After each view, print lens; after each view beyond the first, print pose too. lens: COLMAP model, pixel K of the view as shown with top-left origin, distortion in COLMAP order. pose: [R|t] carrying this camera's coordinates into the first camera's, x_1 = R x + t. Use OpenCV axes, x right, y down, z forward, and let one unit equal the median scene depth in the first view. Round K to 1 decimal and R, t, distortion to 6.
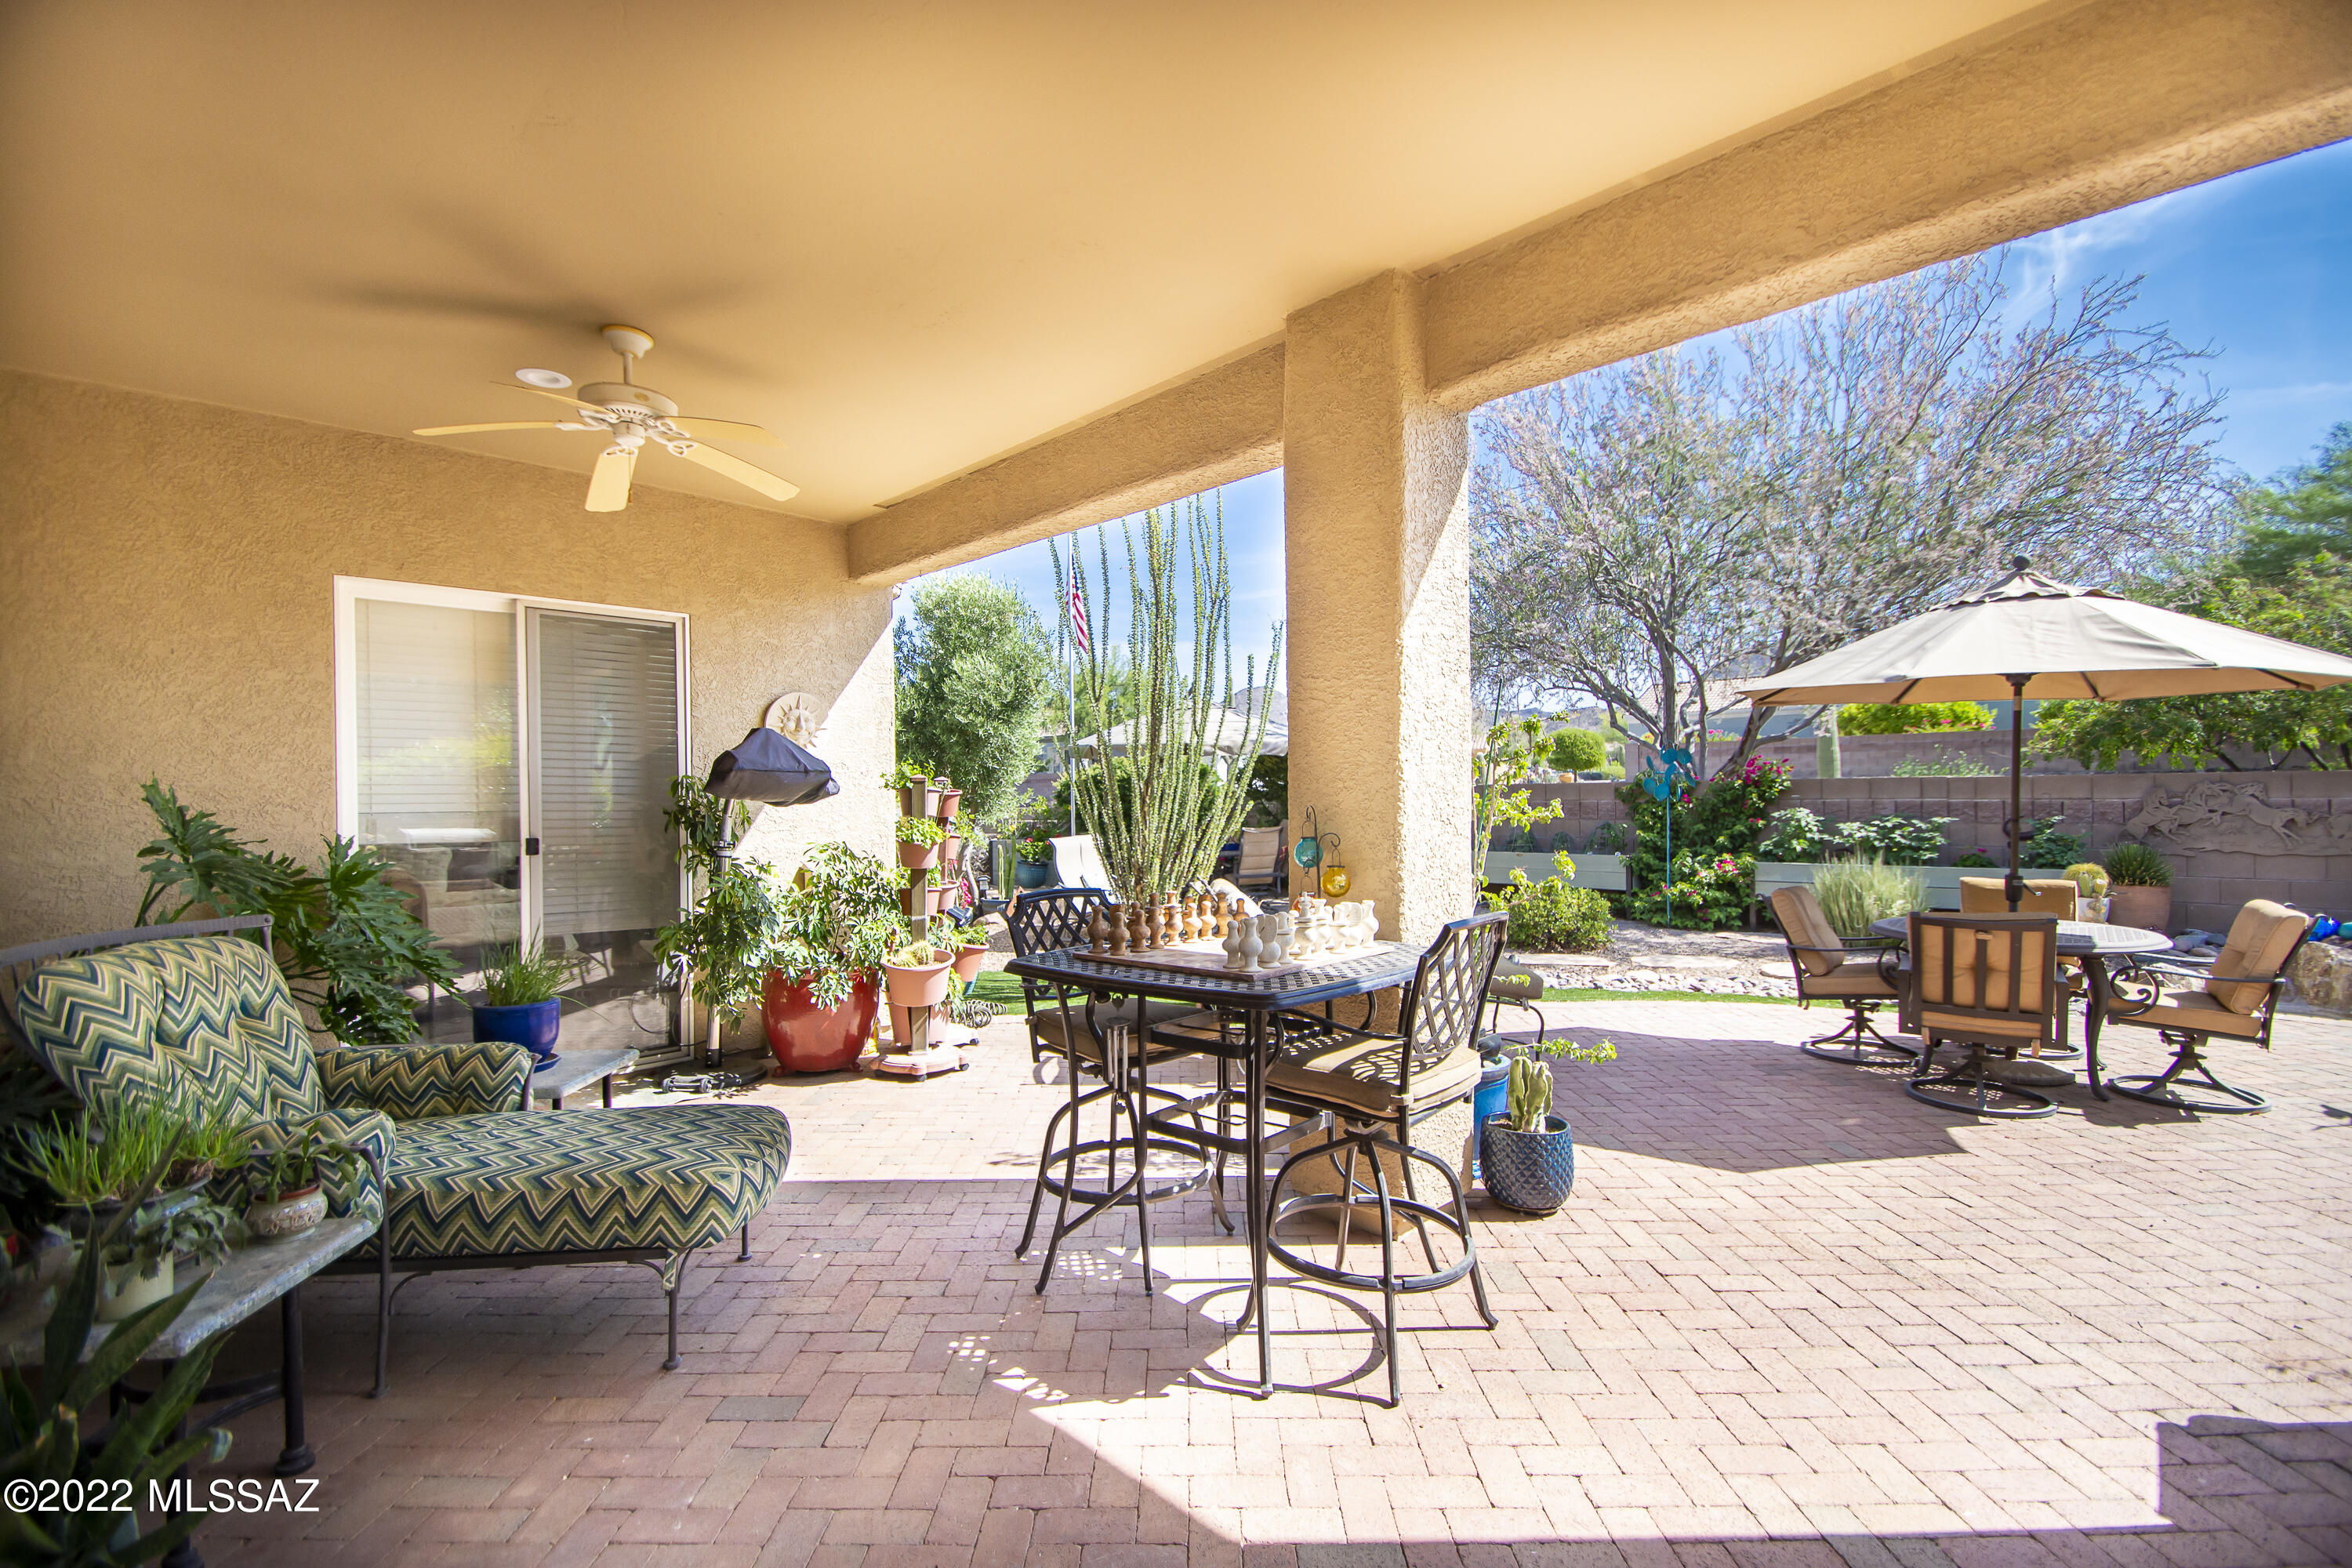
lens RADIAL K [[1003.5, 0, 1173.2], [0, 1003.5, 802.3], [0, 0, 1]] dist [0.001296, -0.013145]
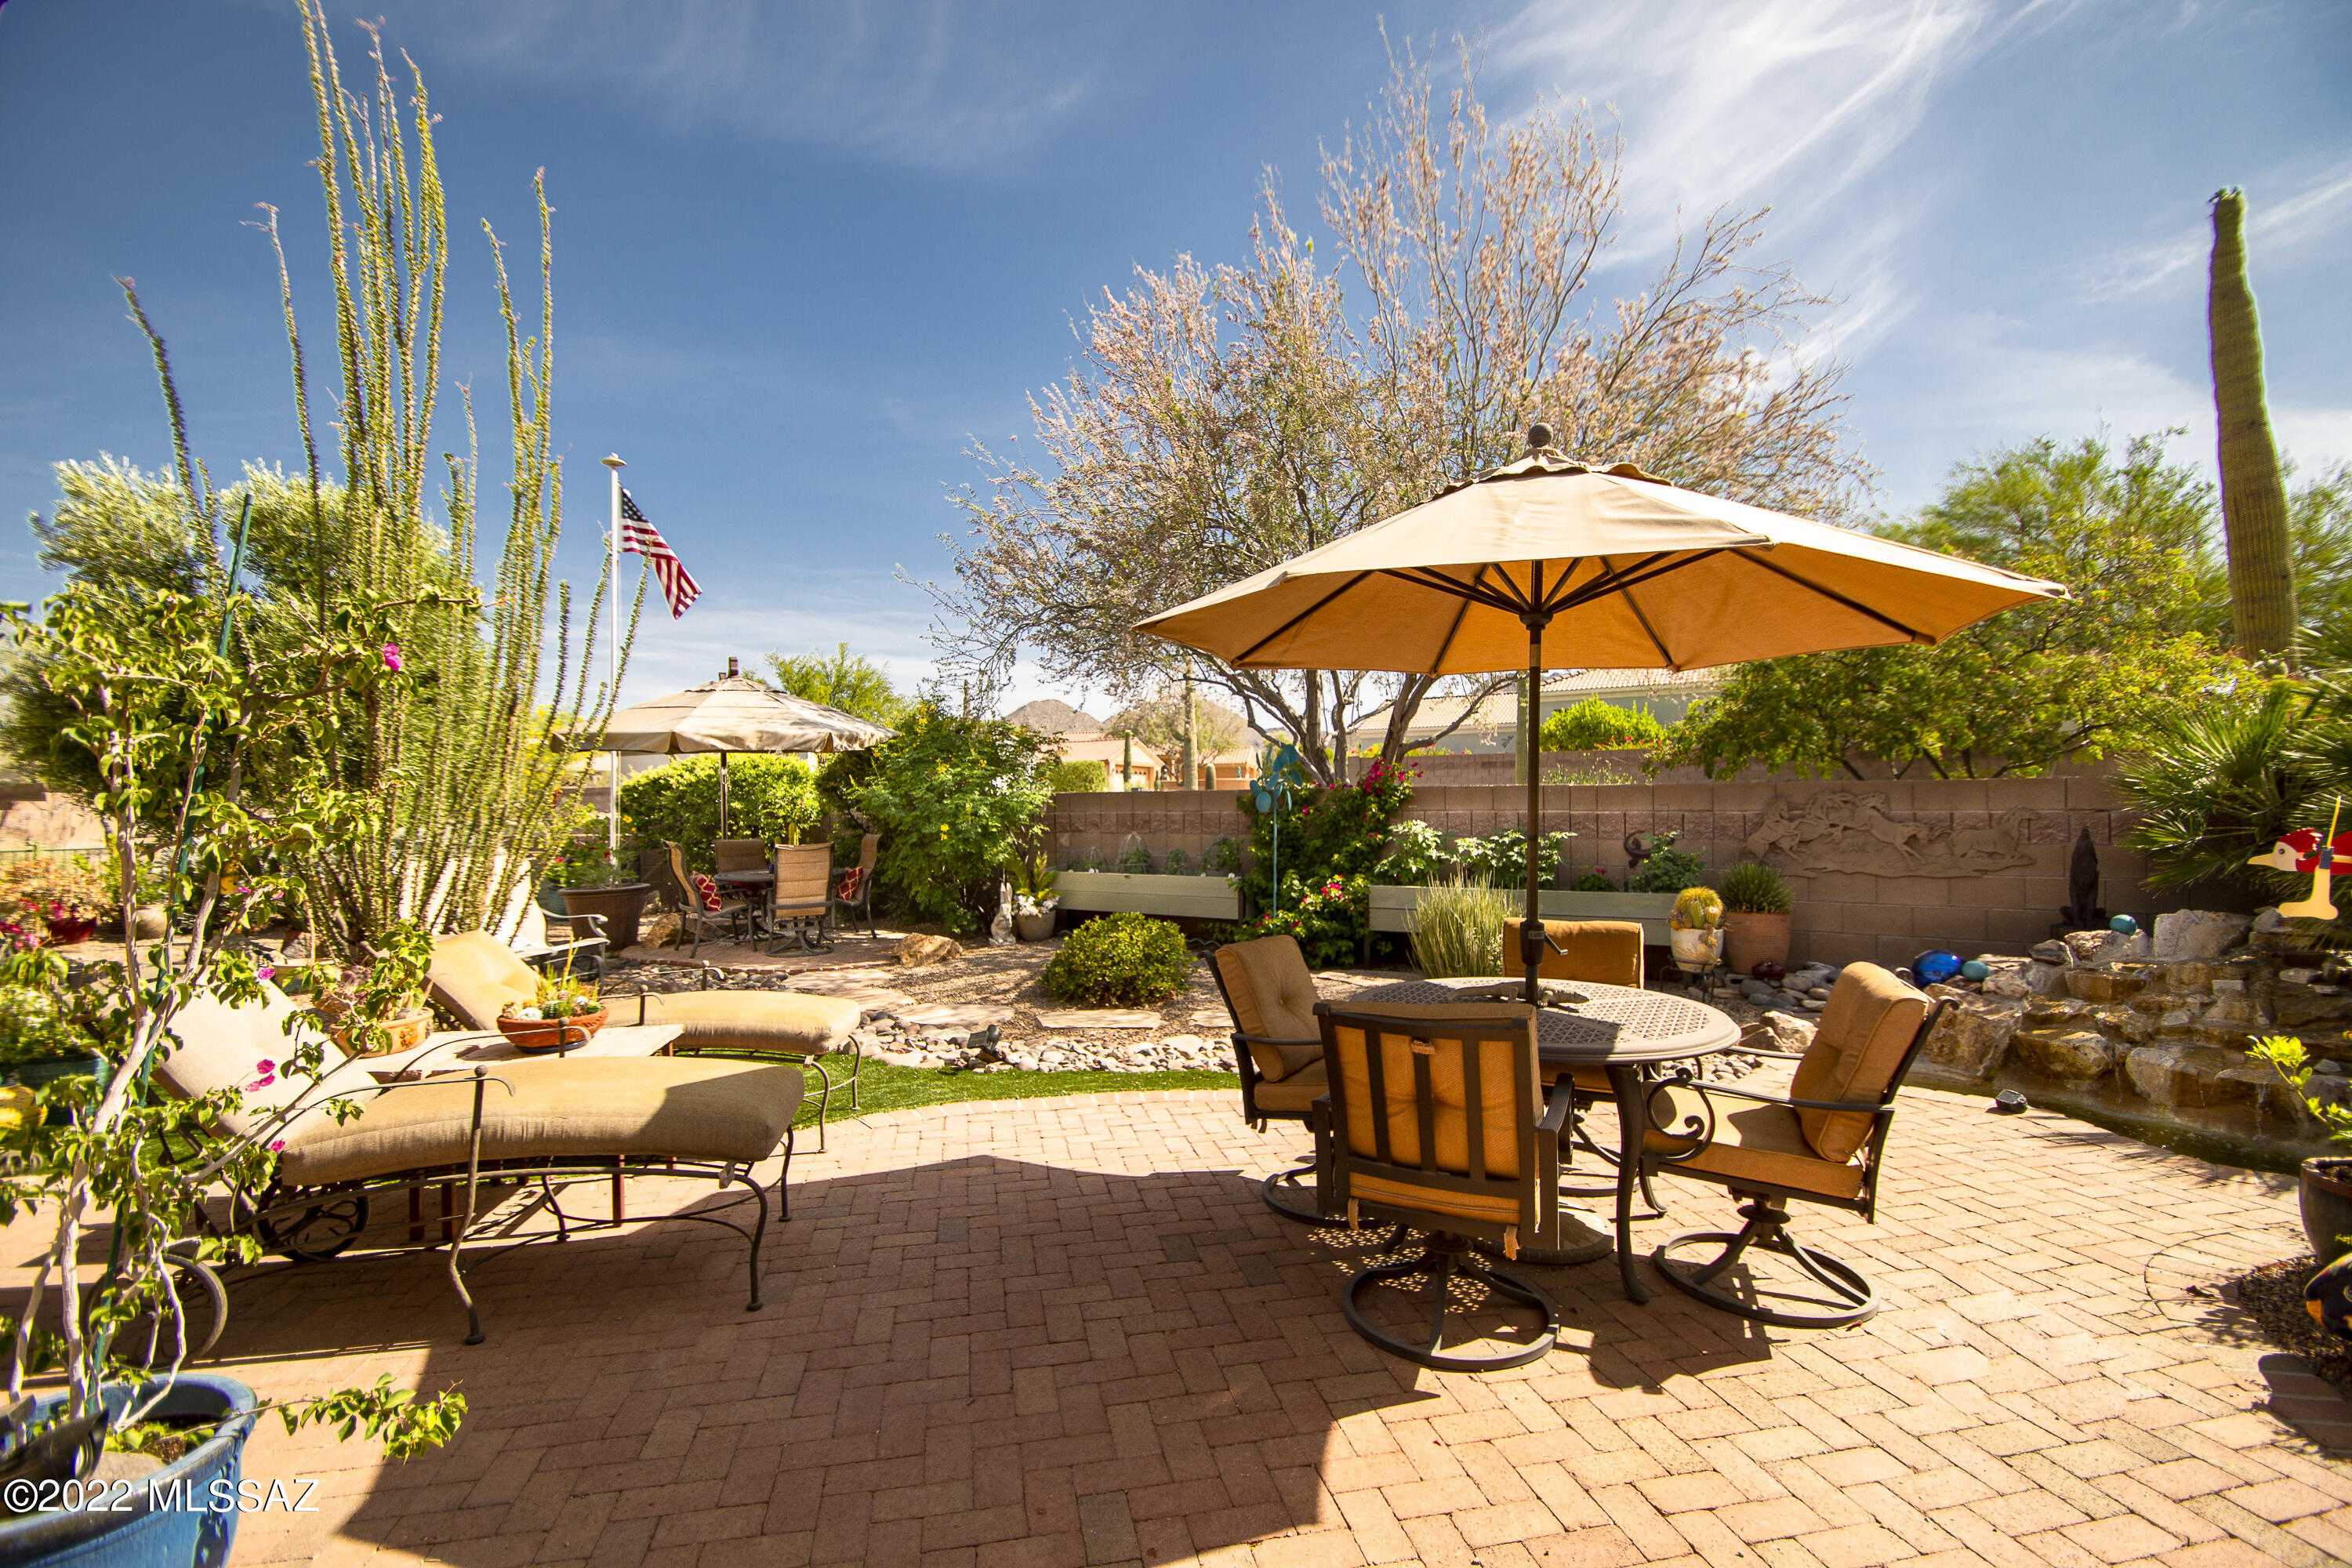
lens RADIAL K [[1003.5, 0, 1173.2], [0, 1003.5, 802.3], [0, 0, 1]] dist [0.001296, -0.013145]
pose [[0.978323, 0.007158, 0.206962, 0.299222], [-0.004410, 0.999896, -0.013737, 0.003152], [-0.207039, 0.012527, 0.978253, 0.257255]]
